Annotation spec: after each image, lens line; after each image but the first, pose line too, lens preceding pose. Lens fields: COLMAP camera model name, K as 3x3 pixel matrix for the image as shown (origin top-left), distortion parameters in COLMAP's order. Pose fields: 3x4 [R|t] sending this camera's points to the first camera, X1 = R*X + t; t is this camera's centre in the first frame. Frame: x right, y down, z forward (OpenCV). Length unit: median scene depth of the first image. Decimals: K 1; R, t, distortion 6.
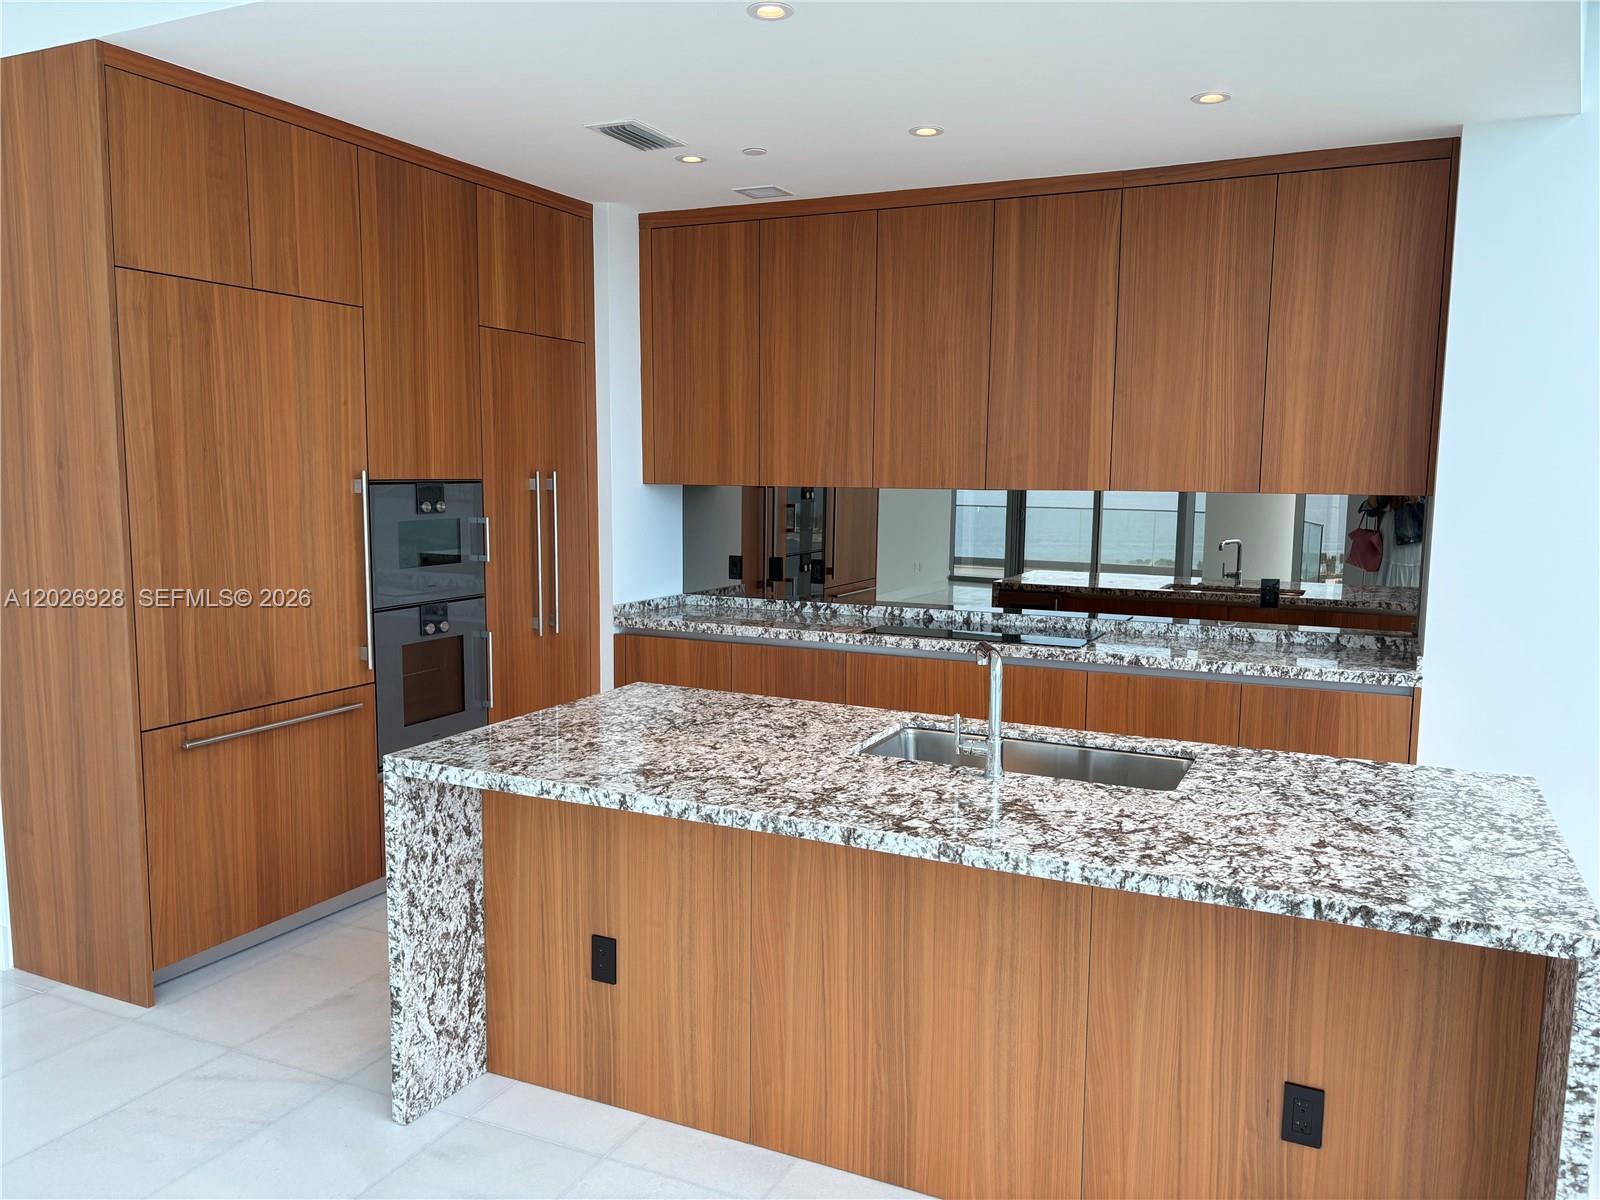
lens RADIAL K [[1202.3, 0, 794.9], [0, 1202.3, 603.3], [0, 0, 1]] dist [0.021430, -0.030603]
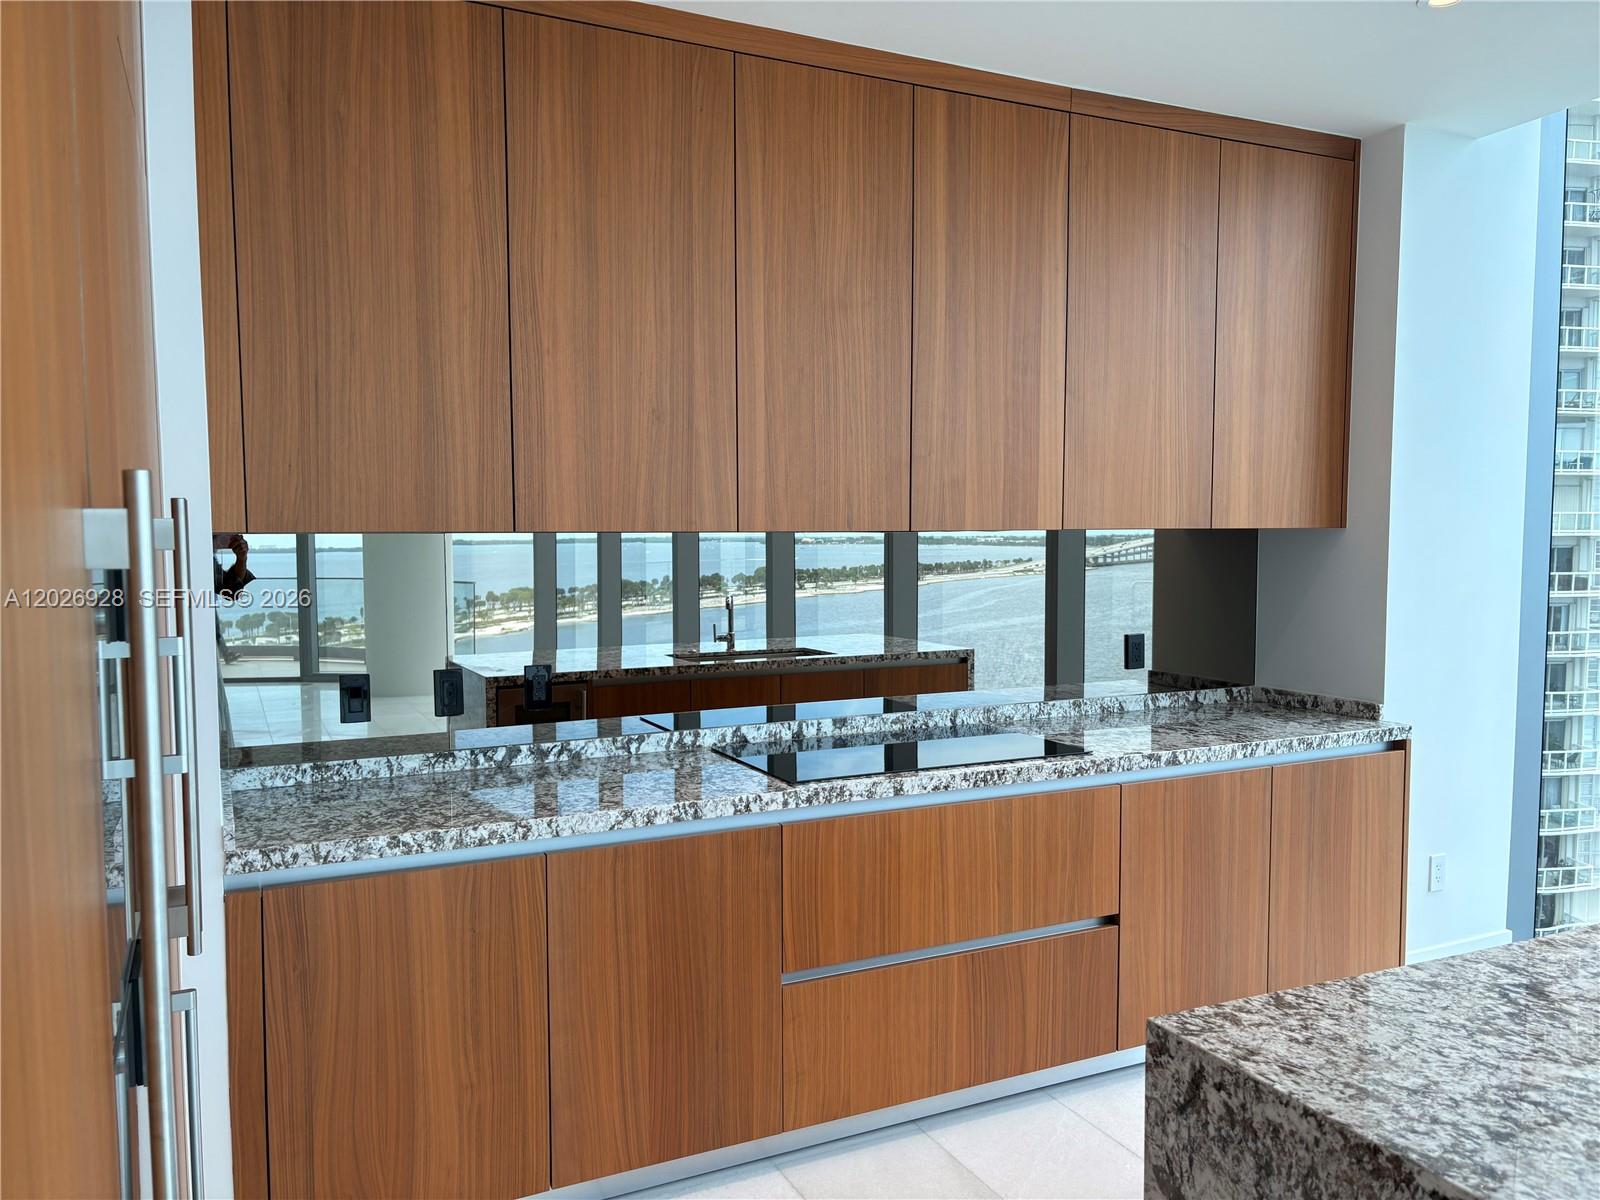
lens RADIAL K [[1202.3, 0, 794.9], [0, 1202.3, 603.3], [0, 0, 1]] dist [0.021430, -0.030603]
pose [[0.630002, -0.059215, 0.774333, -0.542199], [0.096072, 0.995372, -0.002047, -0.085624], [-0.770628, 0.075682, 0.632775, 0.910679]]
